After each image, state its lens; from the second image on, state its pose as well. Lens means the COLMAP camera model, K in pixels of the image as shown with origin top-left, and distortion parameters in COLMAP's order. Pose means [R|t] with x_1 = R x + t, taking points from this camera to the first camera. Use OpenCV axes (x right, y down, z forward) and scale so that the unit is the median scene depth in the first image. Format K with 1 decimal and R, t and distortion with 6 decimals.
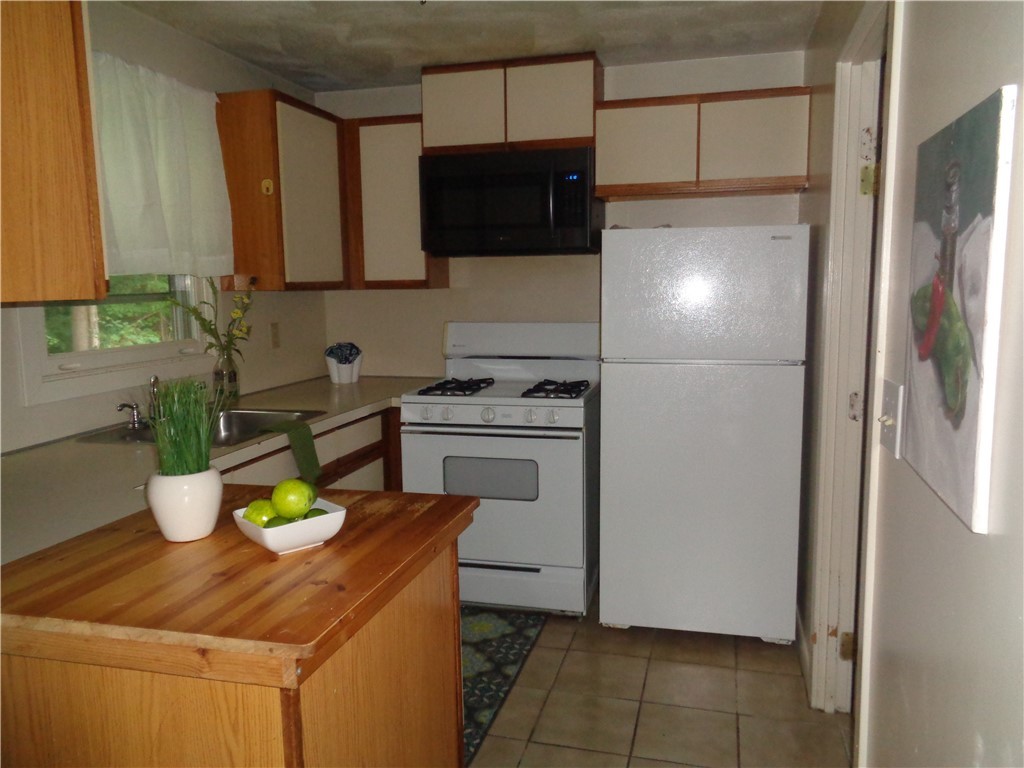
lens RADIAL K [[774.5, 0, 512.0], [0, 774.5, 384.0], [0, 0, 1]] dist [0.003933, 0.009935]
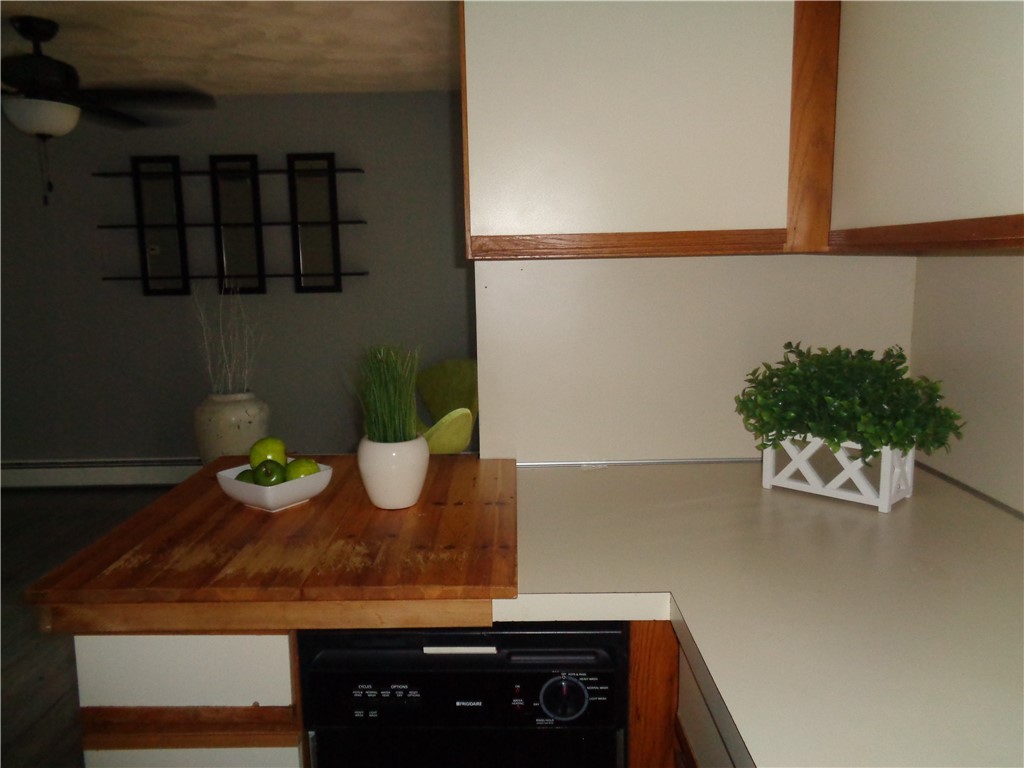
lens RADIAL K [[806.4, 0, 512.0], [0, 806.4, 384.0], [0, 0, 1]] dist [-0.000255, 0.001854]
pose [[-0.965800, 0.080051, -0.246622, -0.268420], [0.007580, 0.959459, 0.281746, -0.193215], [0.259178, 0.270241, -0.927252, 1.617910]]
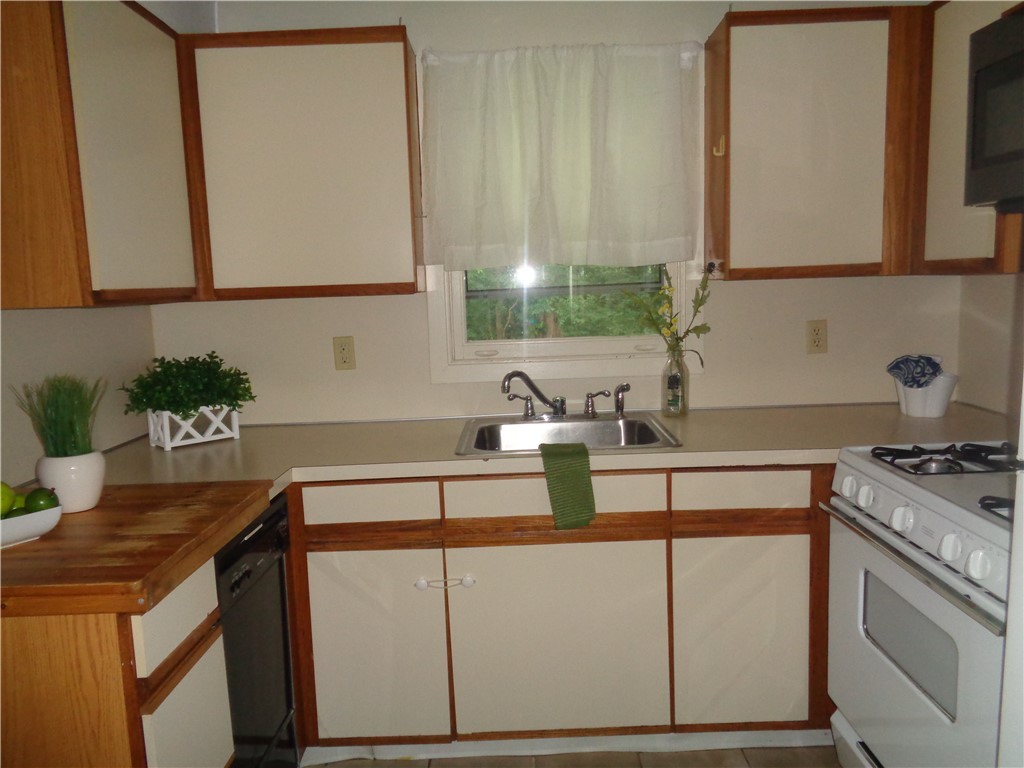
lens RADIAL K [[762.4, 0, 512.0], [0, 762.4, 384.0], [0, 0, 1]] dist [-0.000448, -0.000779]
pose [[0.253083, 0.134675, -0.958025, 0.705506], [-0.093944, 0.989005, 0.114213, -0.156039], [0.962872, 0.061095, 0.262953, 1.105972]]
